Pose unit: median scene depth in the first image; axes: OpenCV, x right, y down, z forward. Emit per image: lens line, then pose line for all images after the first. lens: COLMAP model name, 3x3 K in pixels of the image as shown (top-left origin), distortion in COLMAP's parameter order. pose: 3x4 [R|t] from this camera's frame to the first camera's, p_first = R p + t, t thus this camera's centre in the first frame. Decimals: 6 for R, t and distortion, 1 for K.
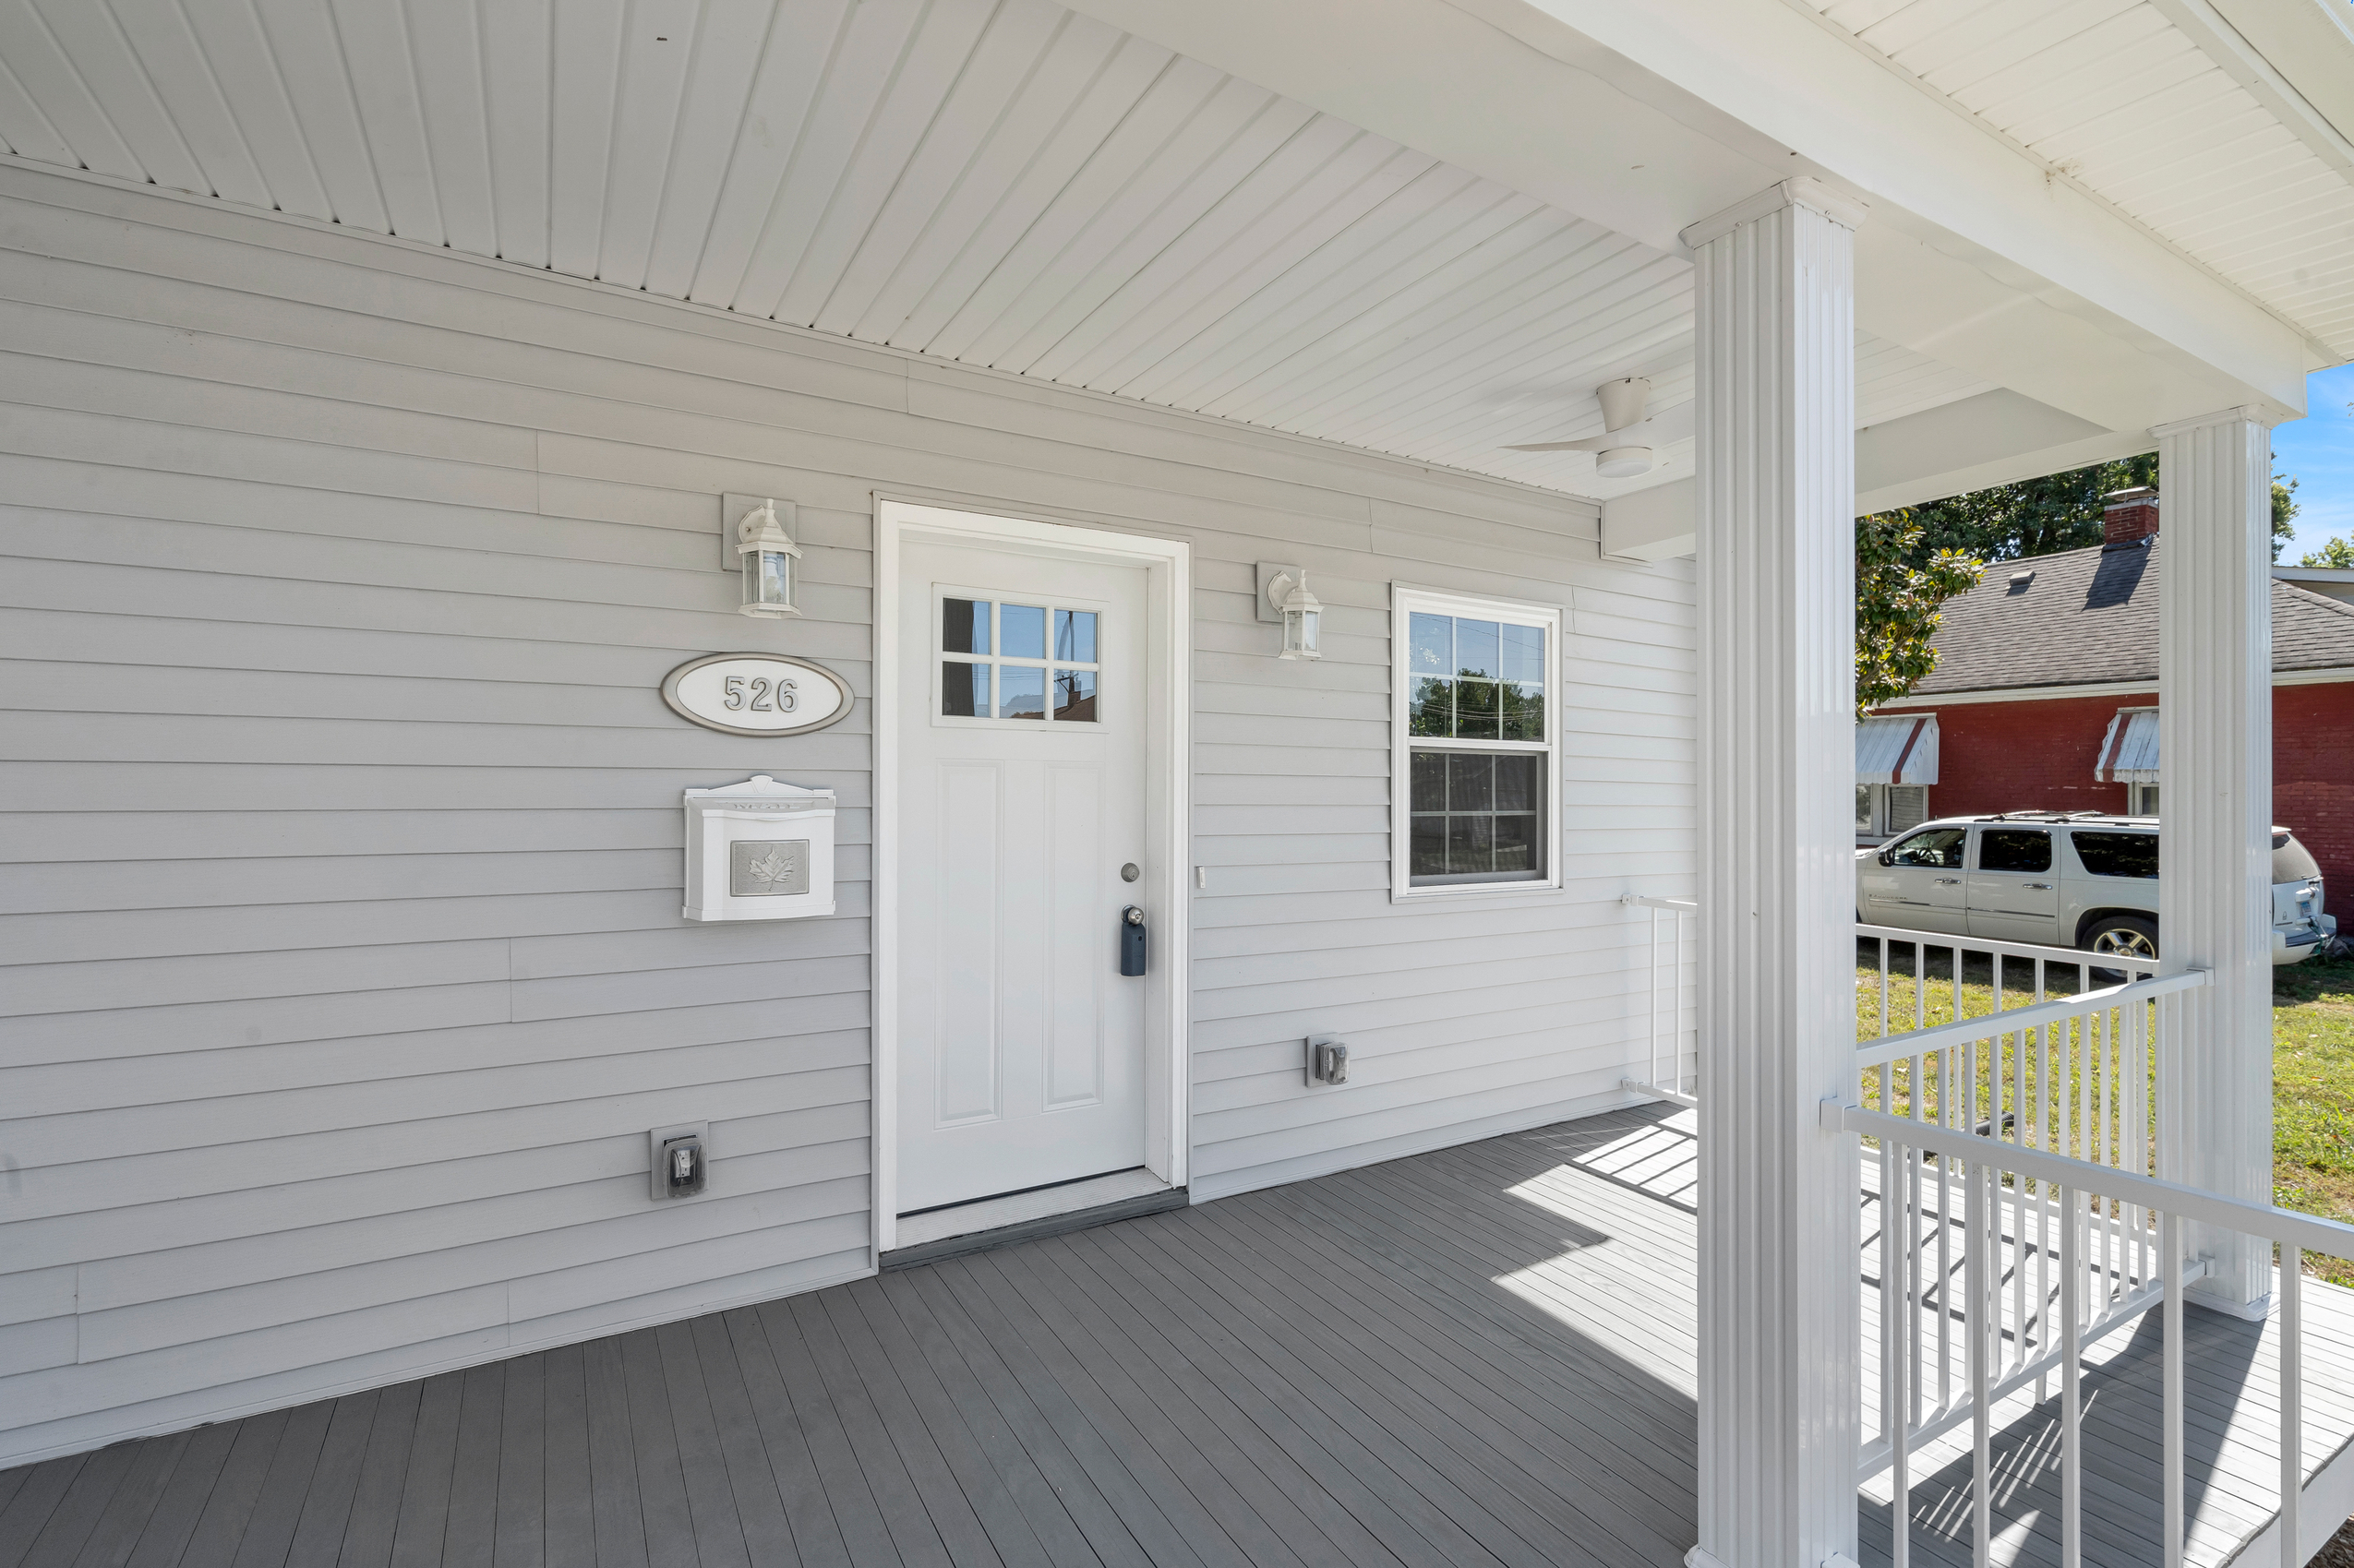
lens RADIAL K [[1071.7, 0, 1177.0], [0, 1071.7, 784.0], [0, 0, 1]] dist [-0.055445, 0.000014]
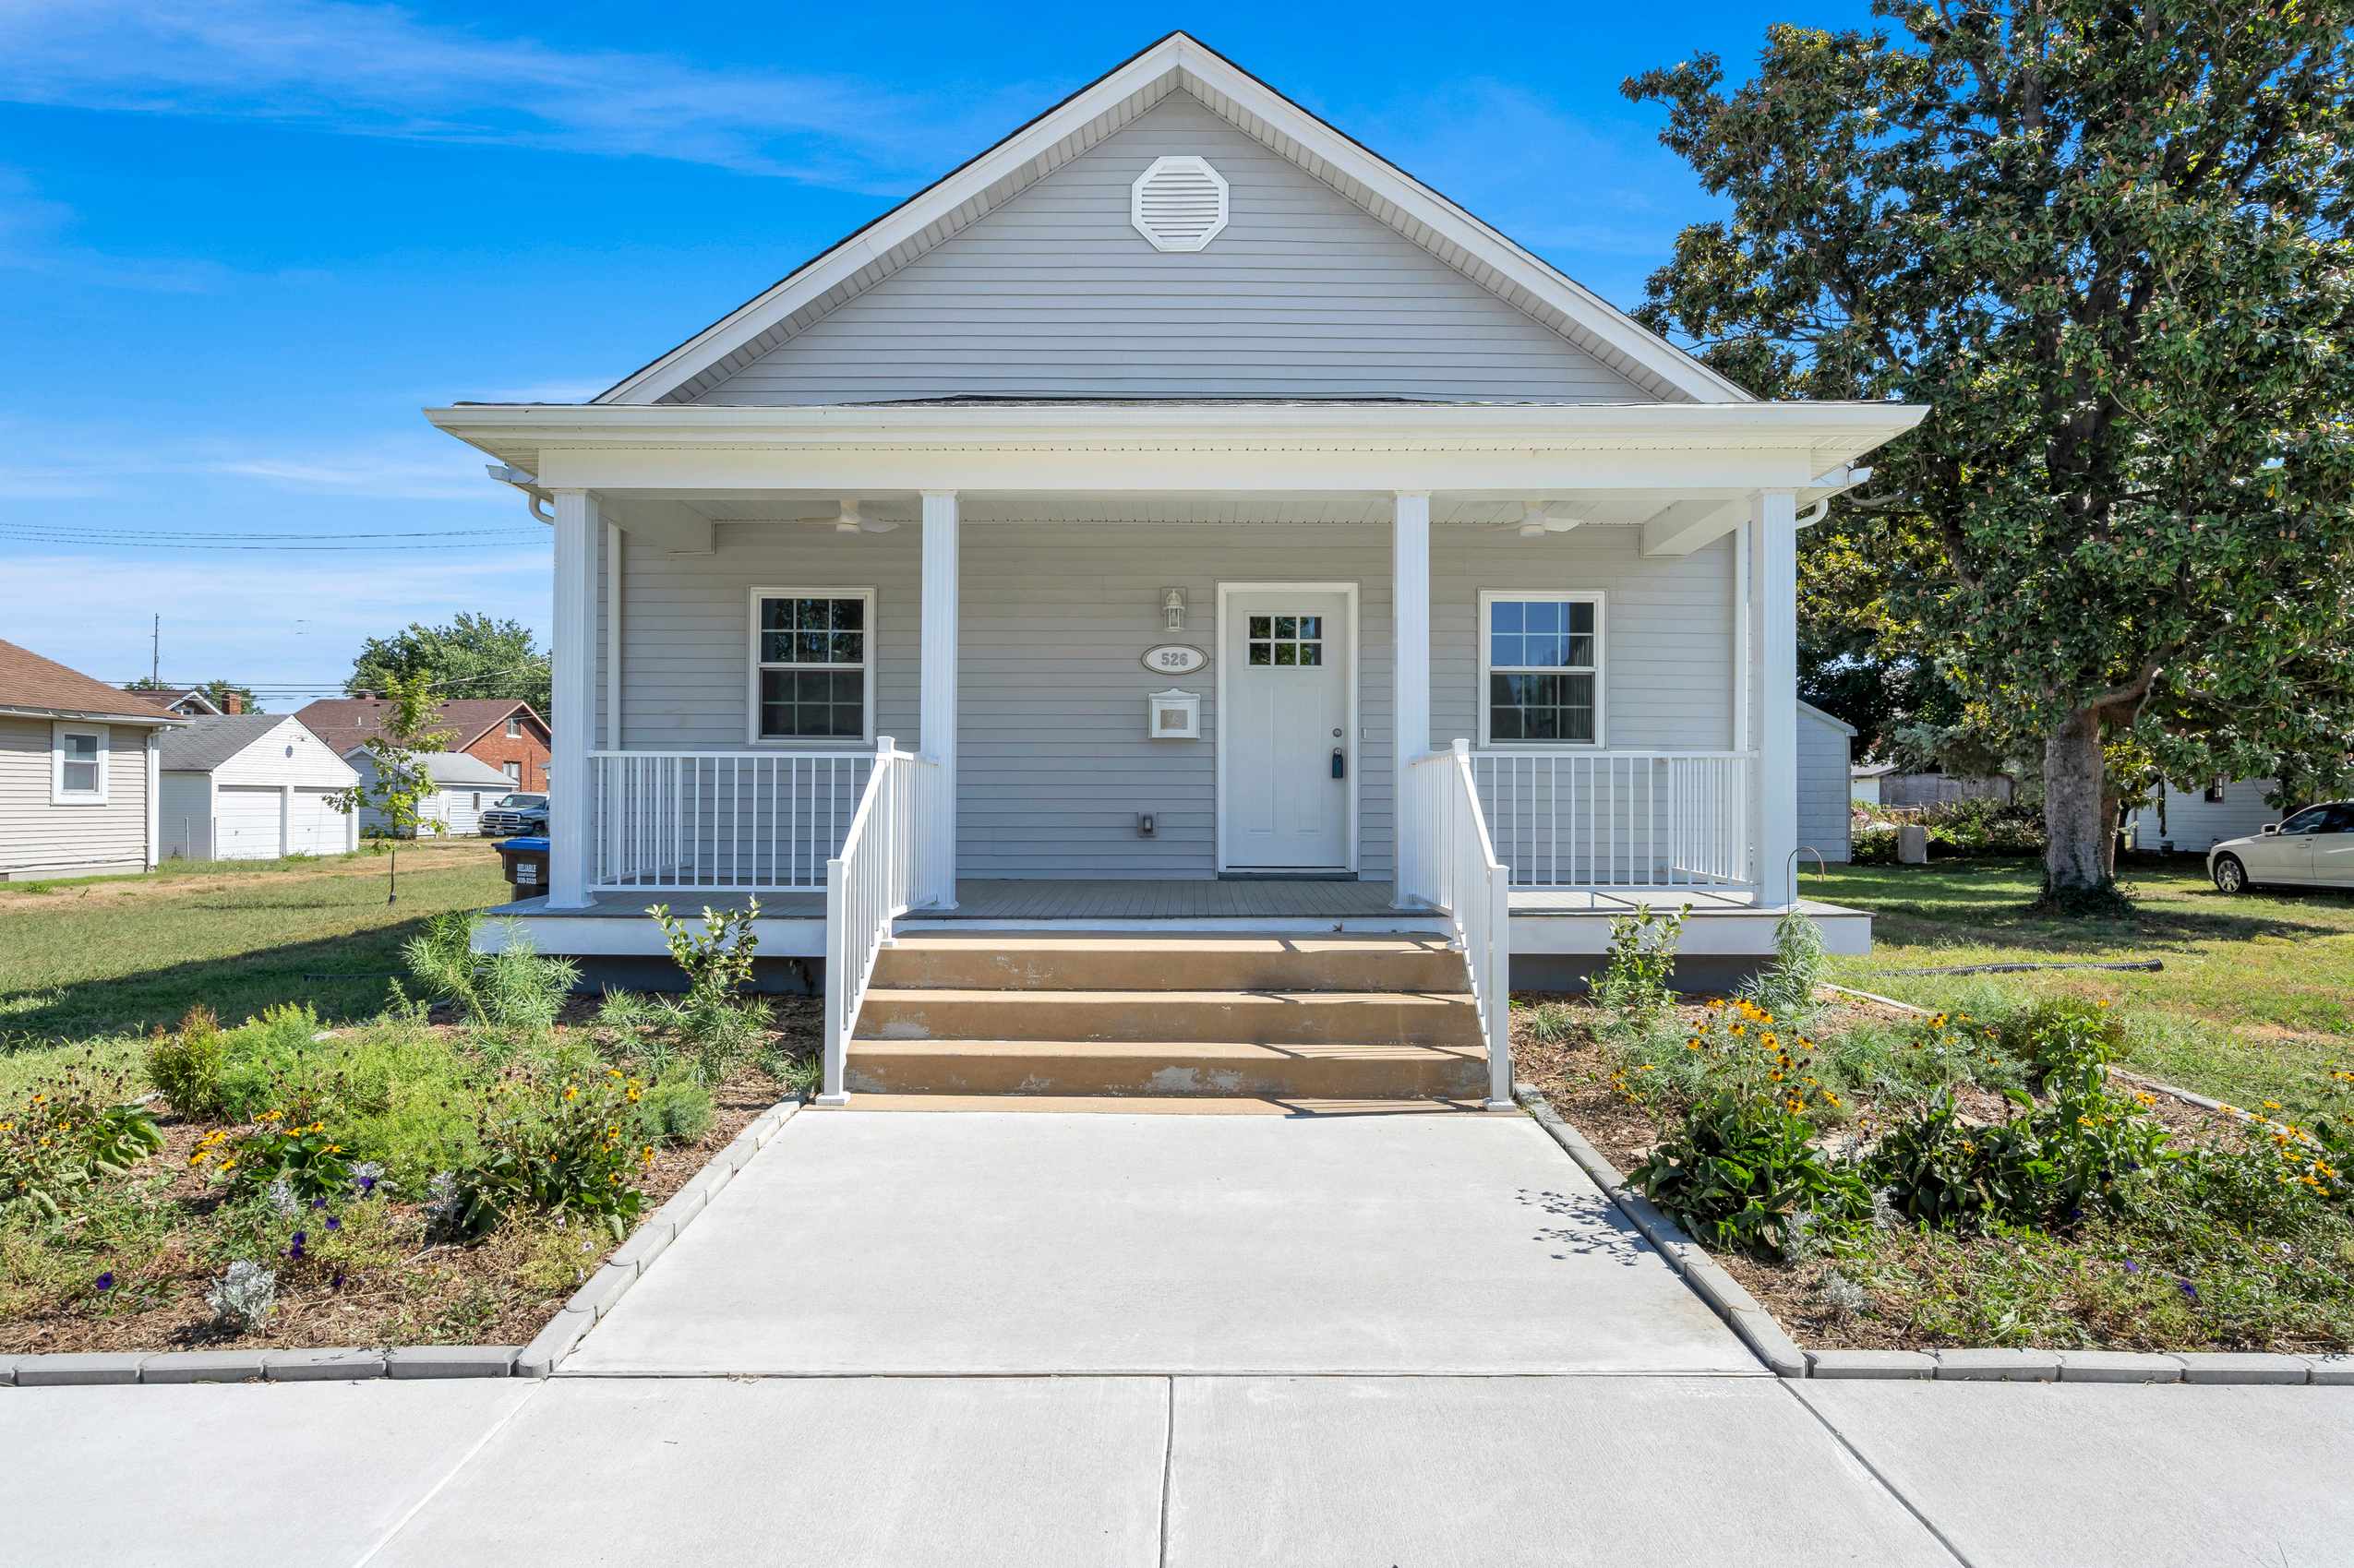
lens RADIAL K [[1327.8, 0, 1182.0], [0, 1327.8, 790.3], [0, 0, 1]] dist [0.000365, 0.000091]
pose [[0.861687, -0.003999, -0.507424, 1.304076], [0.004314, 0.999991, -0.000555, 0.244957], [0.507422, -0.001711, 0.861696, -1.862282]]
